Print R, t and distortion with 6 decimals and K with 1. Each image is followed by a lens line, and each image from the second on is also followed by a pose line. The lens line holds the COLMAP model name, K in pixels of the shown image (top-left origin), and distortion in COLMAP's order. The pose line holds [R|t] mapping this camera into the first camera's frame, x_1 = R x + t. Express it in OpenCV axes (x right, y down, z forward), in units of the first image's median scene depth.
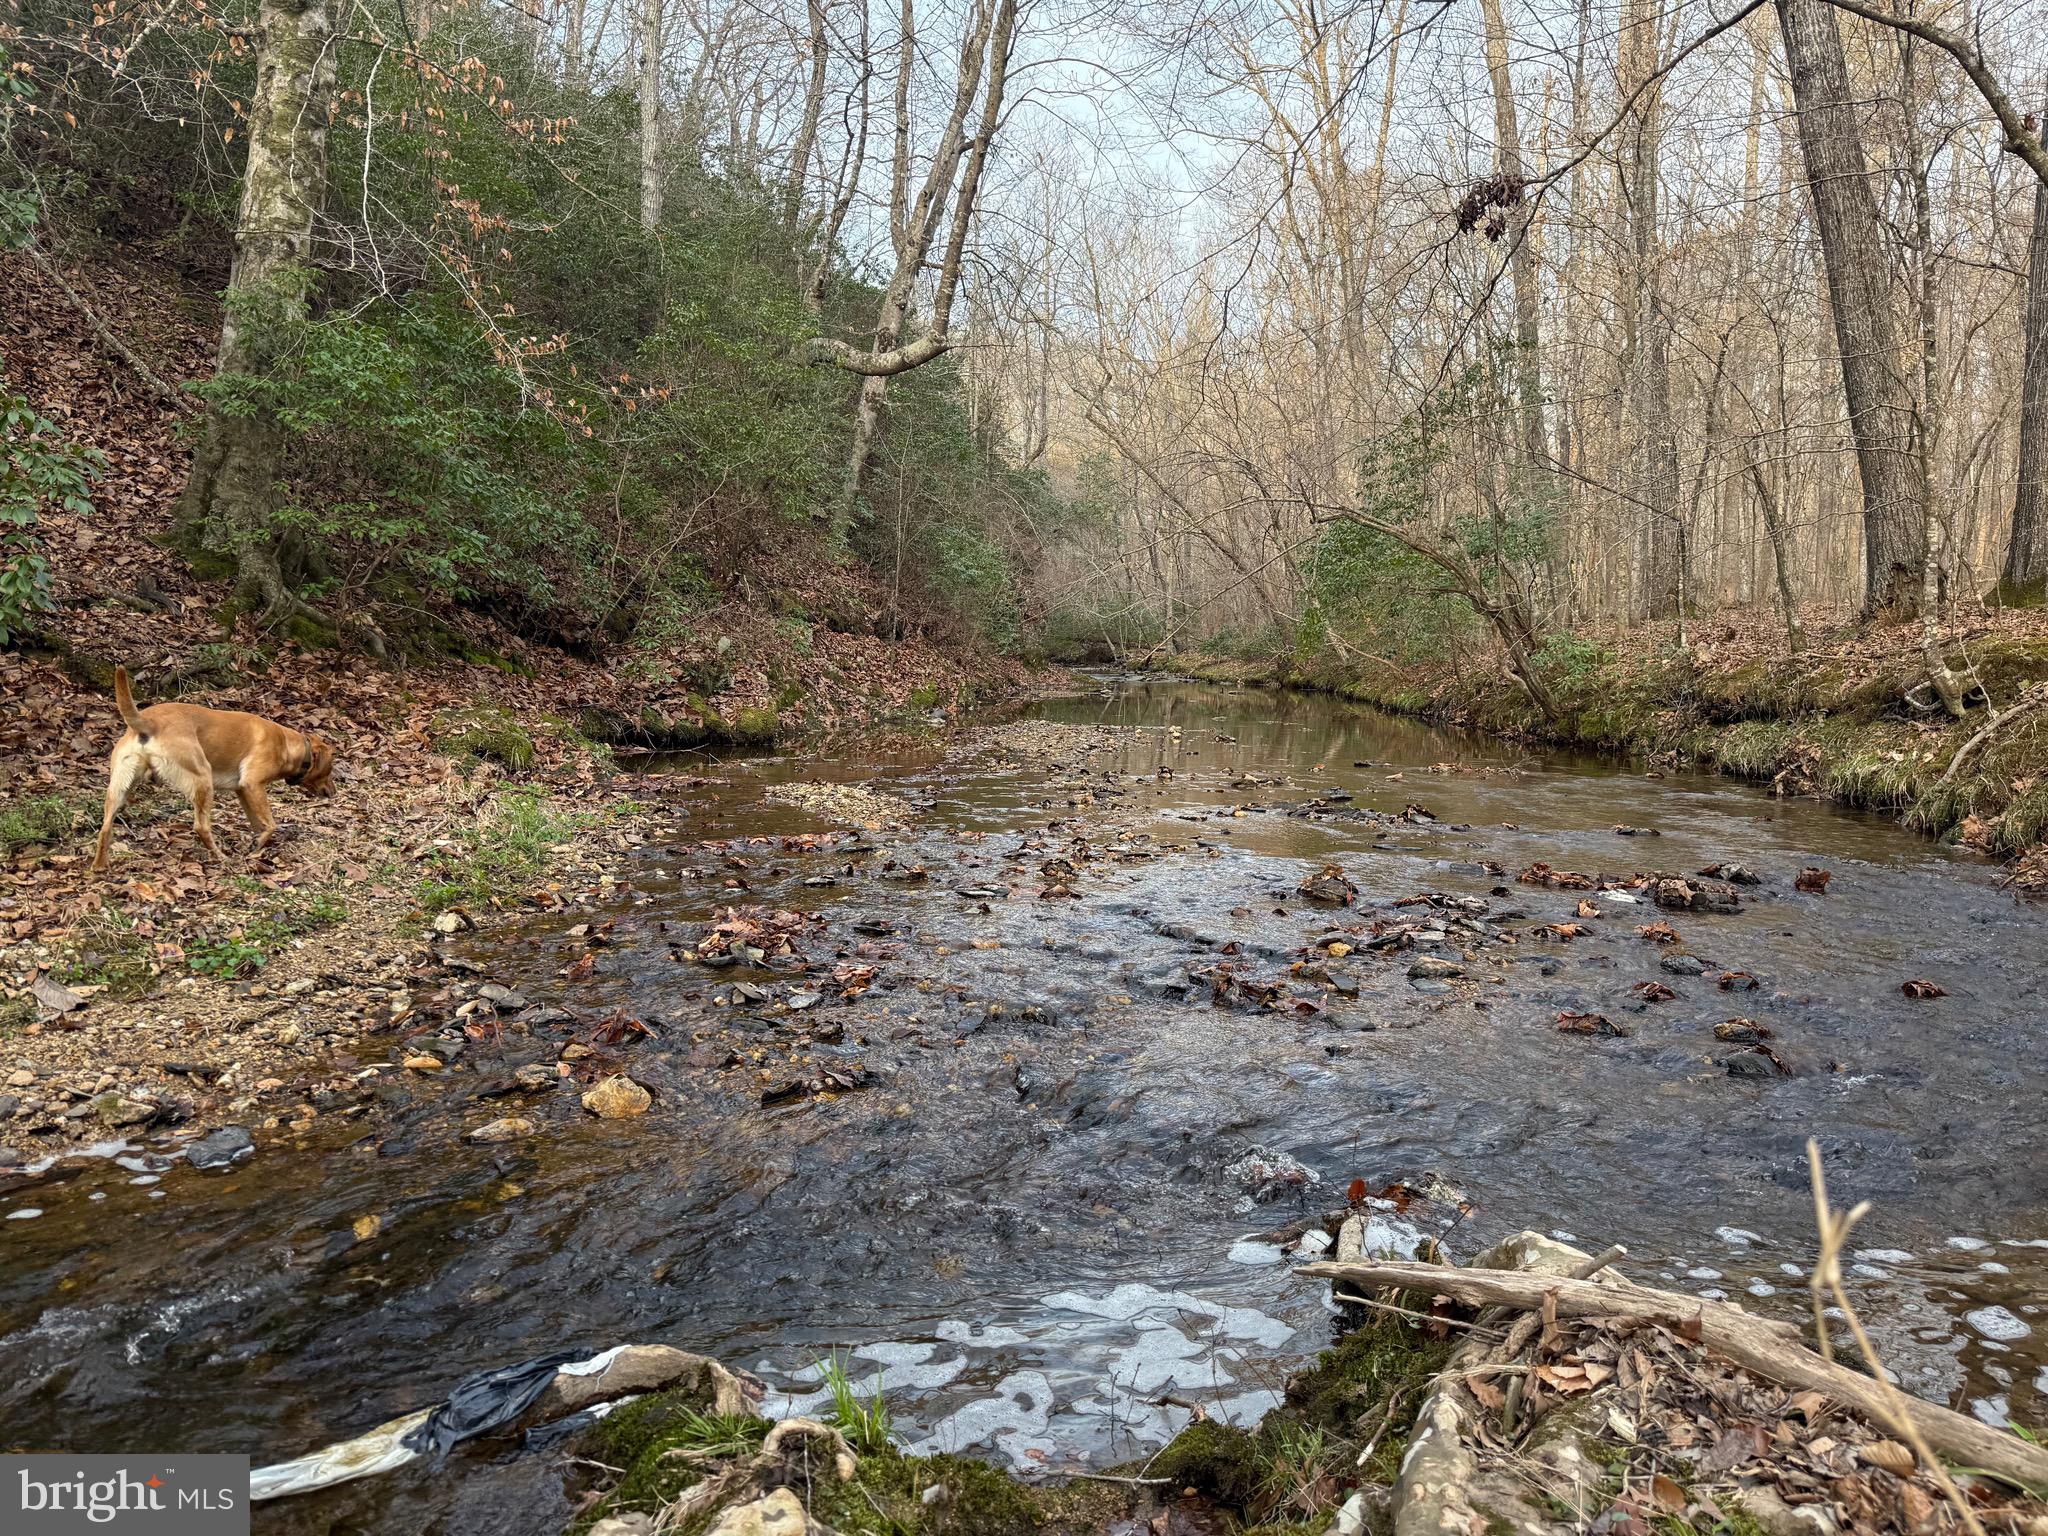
lens RADIAL K [[1419.6, 0, 1033.2], [0, 1419.6, 773.3], [0, 0, 1]] dist [0.030269, -0.031435]
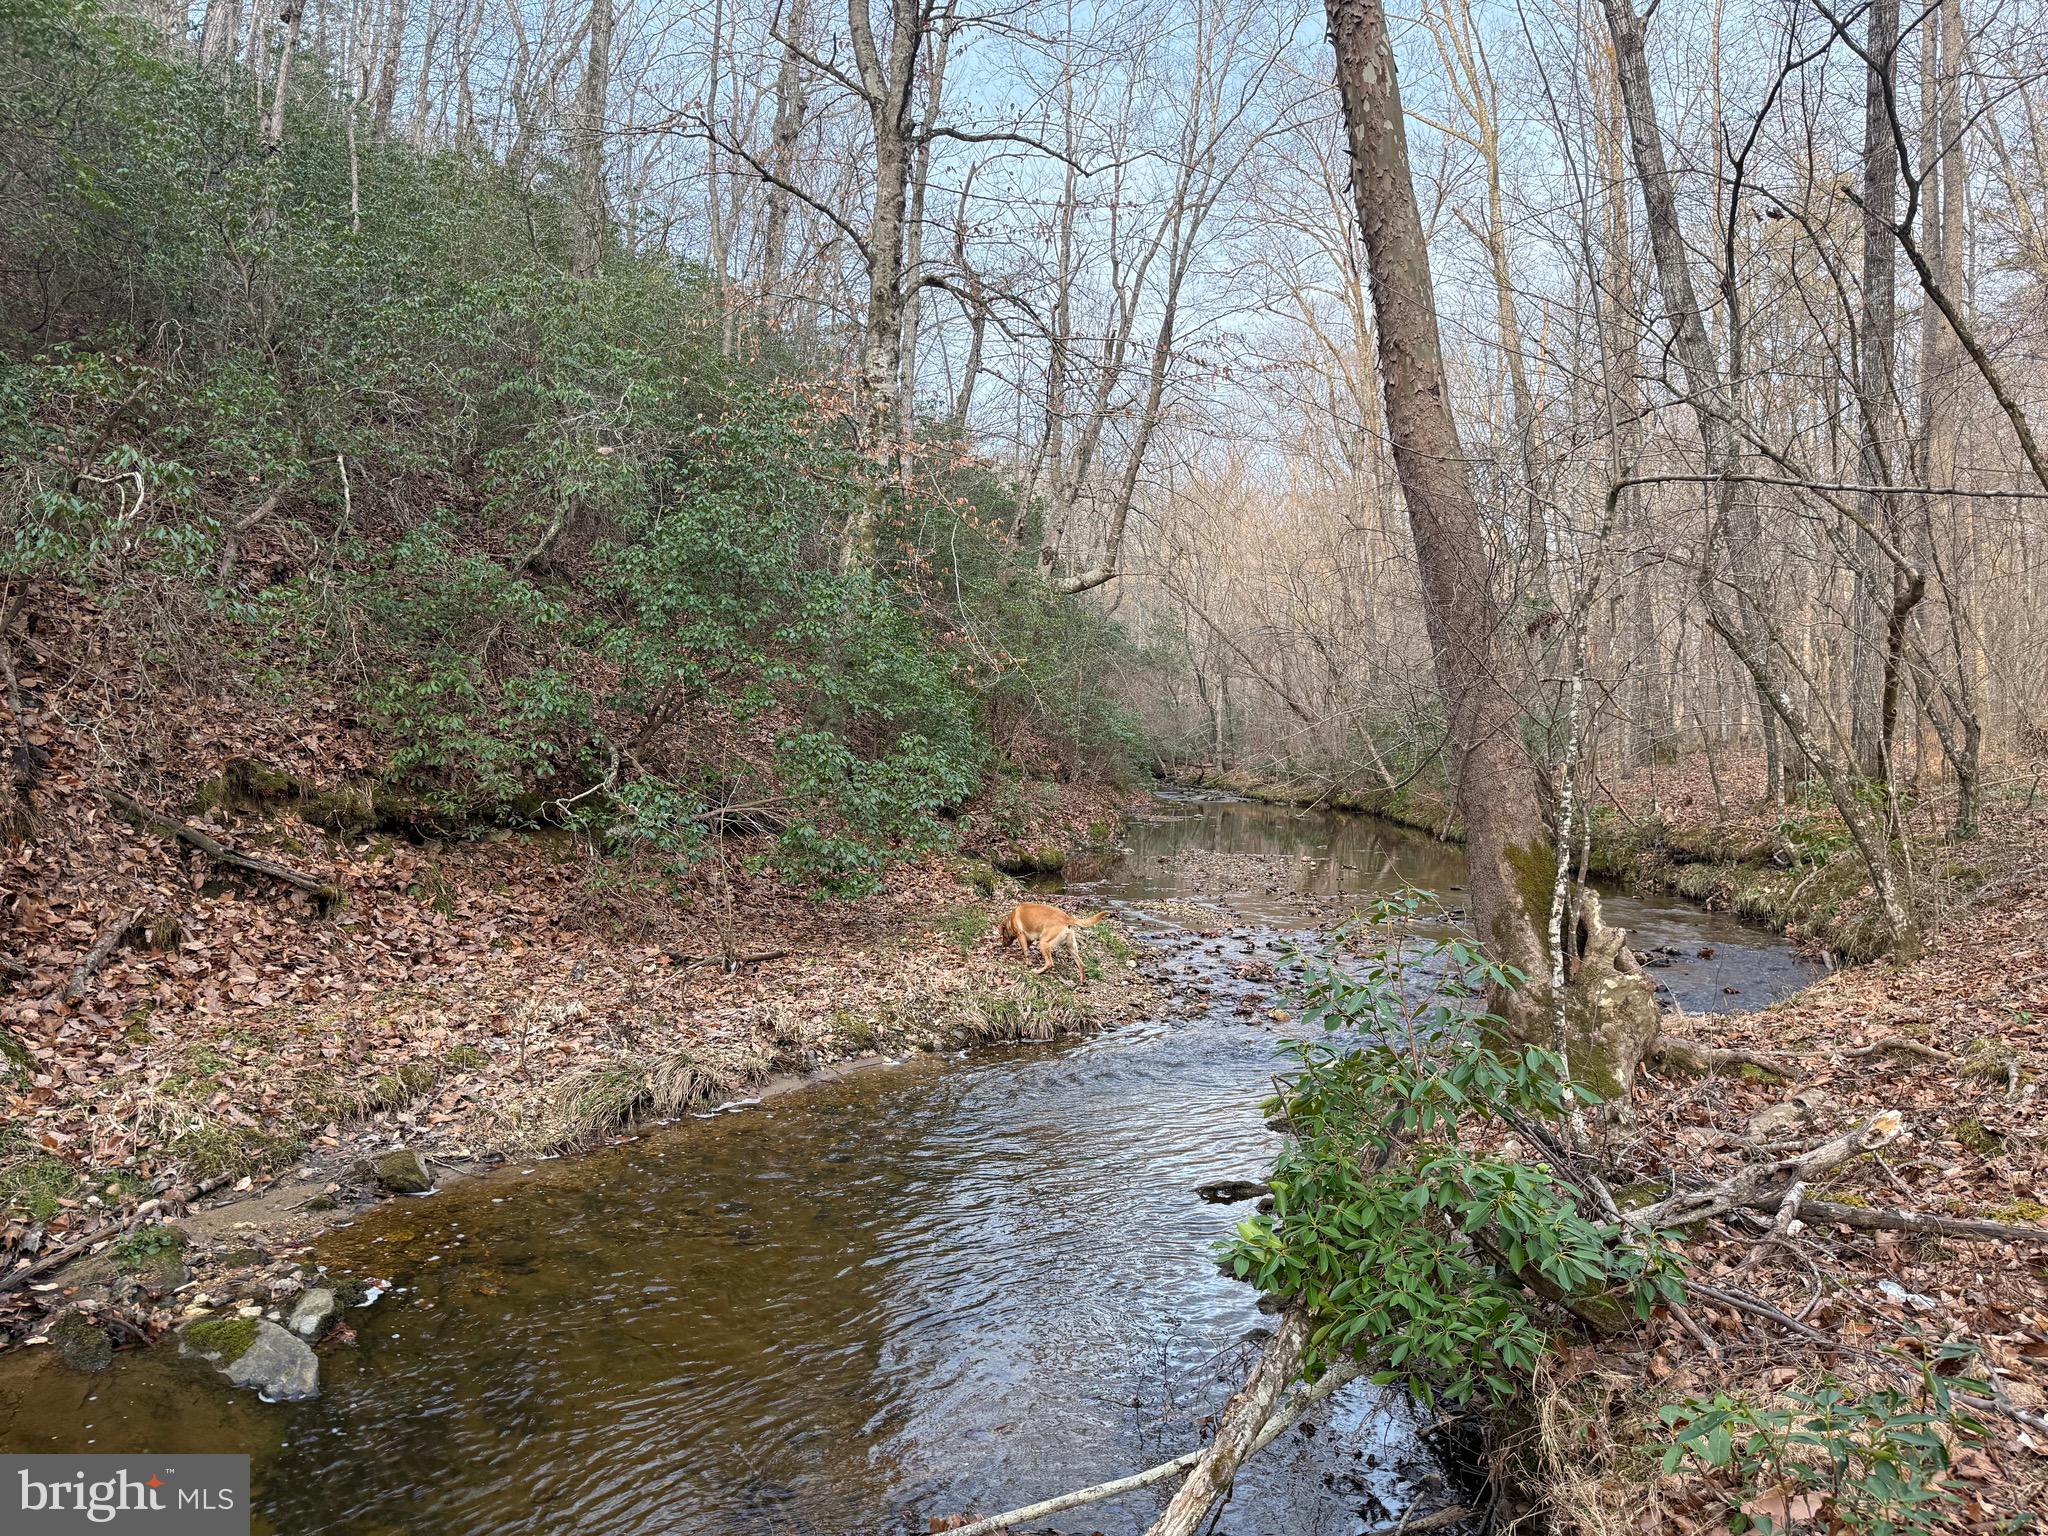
lens RADIAL K [[1419.6, 0, 1020.1], [0, 1419.6, 750.2], [0, 0, 1]] dist [0.030269, -0.031435]
pose [[0.999947, 0.001296, -0.010248, -0.310458], [-0.002175, 0.996268, -0.086286, -0.028386], [0.010098, 0.086304, 0.996218, -0.786377]]
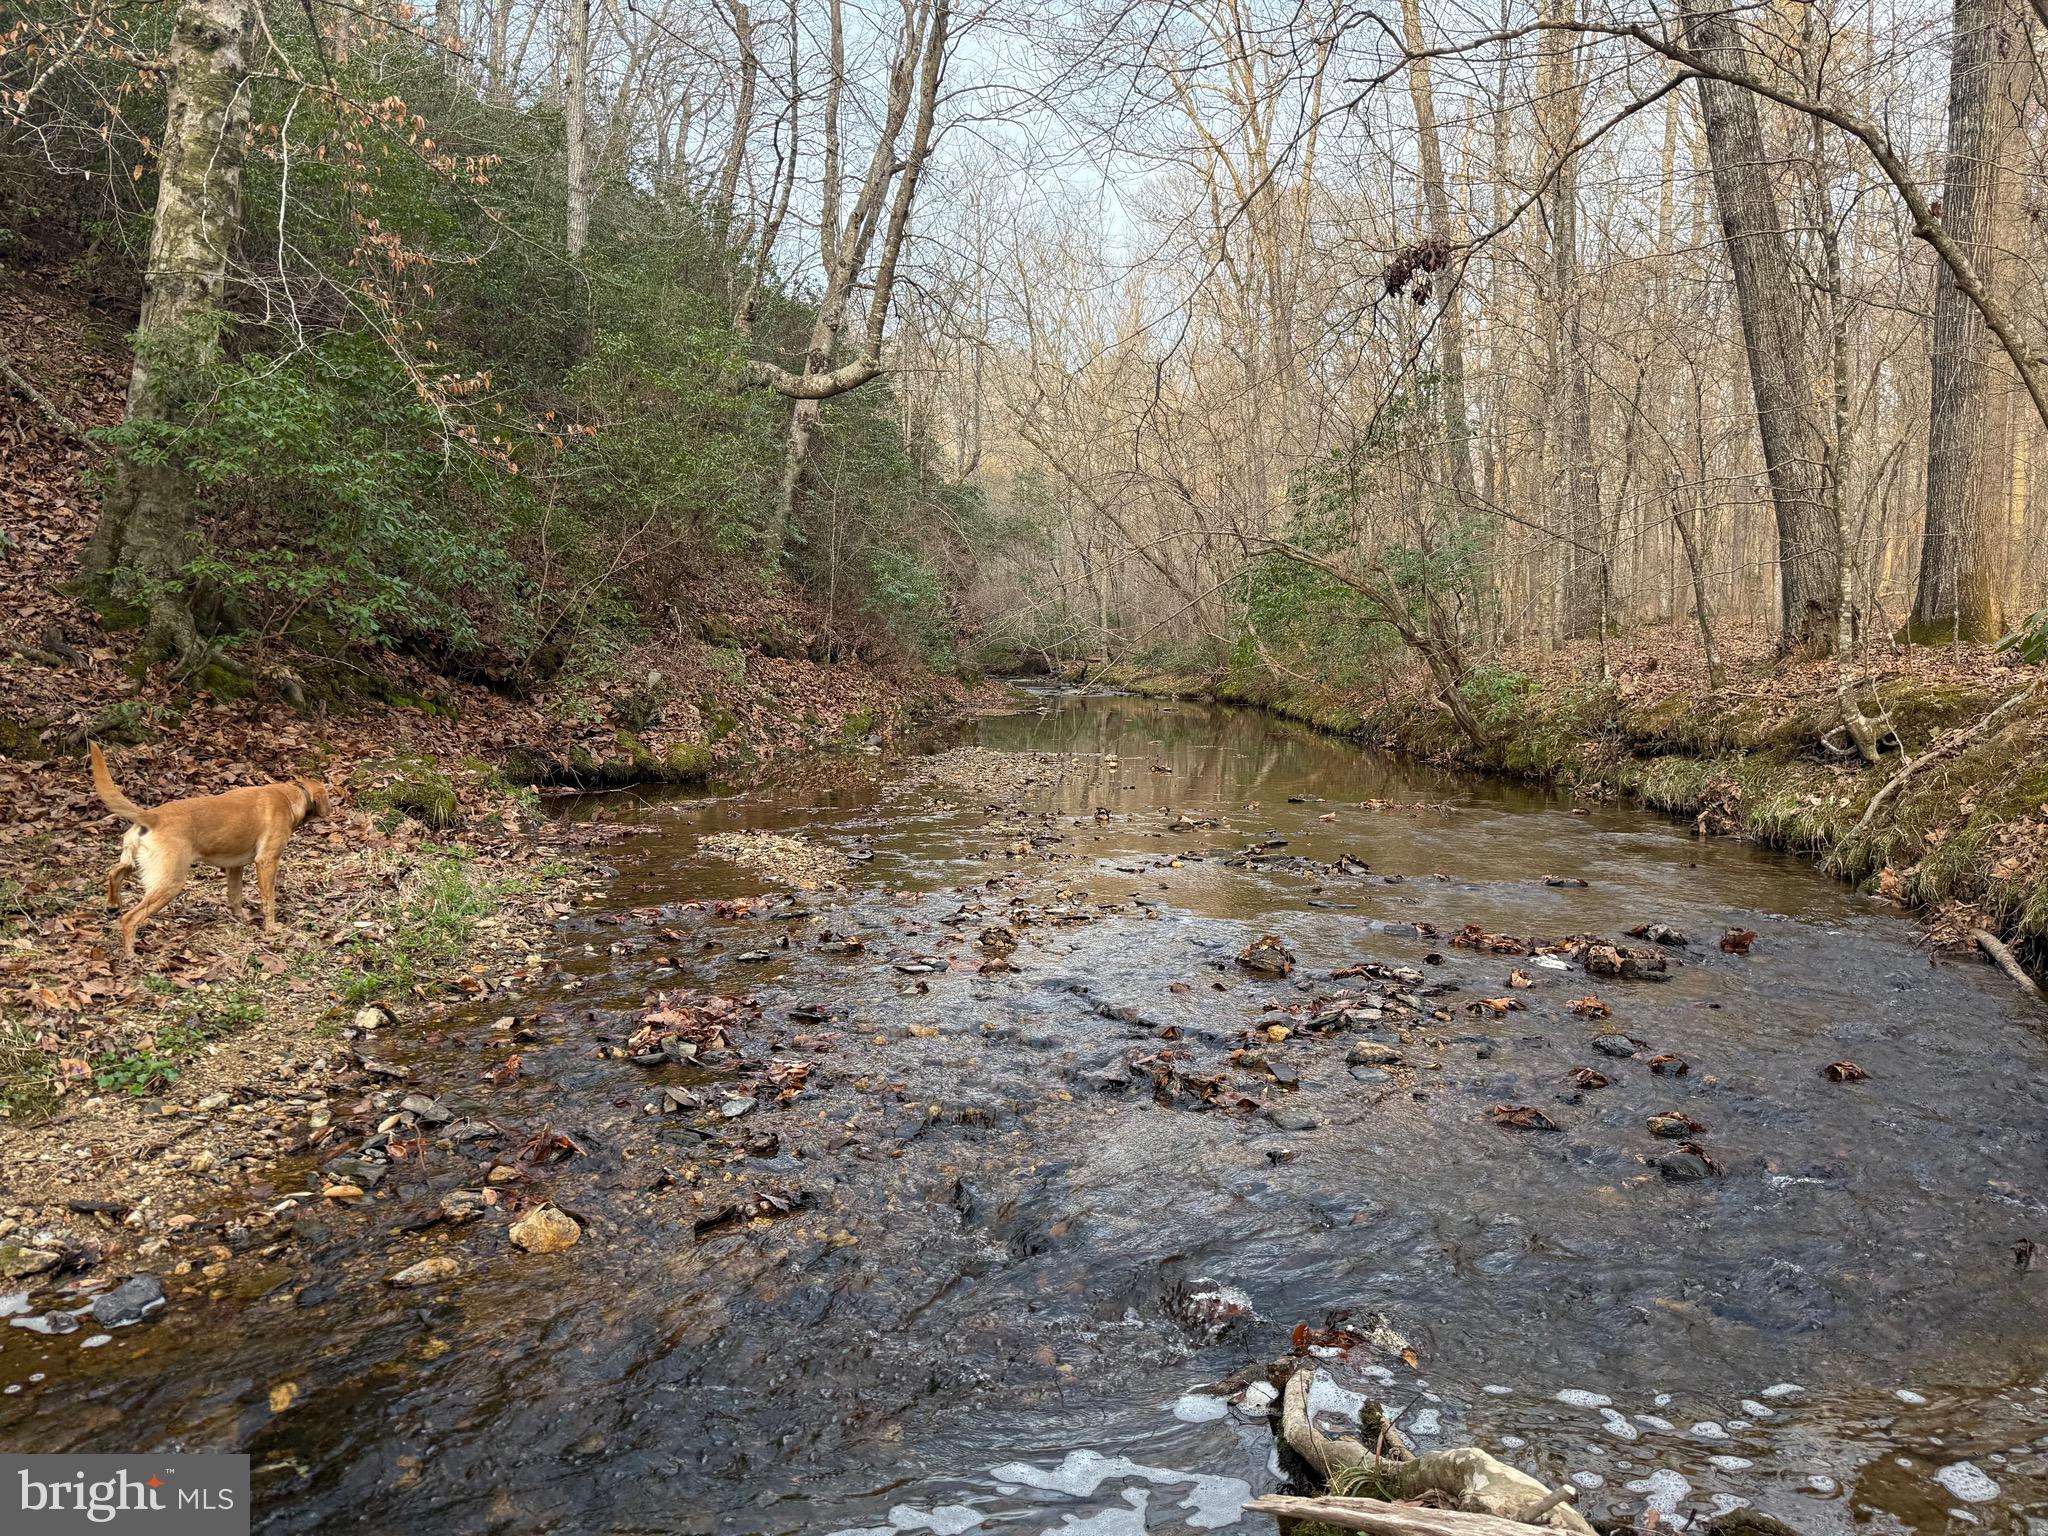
lens RADIAL K [[1419.6, 0, 1031.0], [0, 1419.6, 768.0], [0, 0, 1]] dist [0.030269, -0.031435]
pose [[0.999007, -0.007545, 0.043912, -0.000491], [0.007887, 0.999940, -0.007622, -0.029225], [-0.043852, 0.007961, 0.999006, 0.003120]]
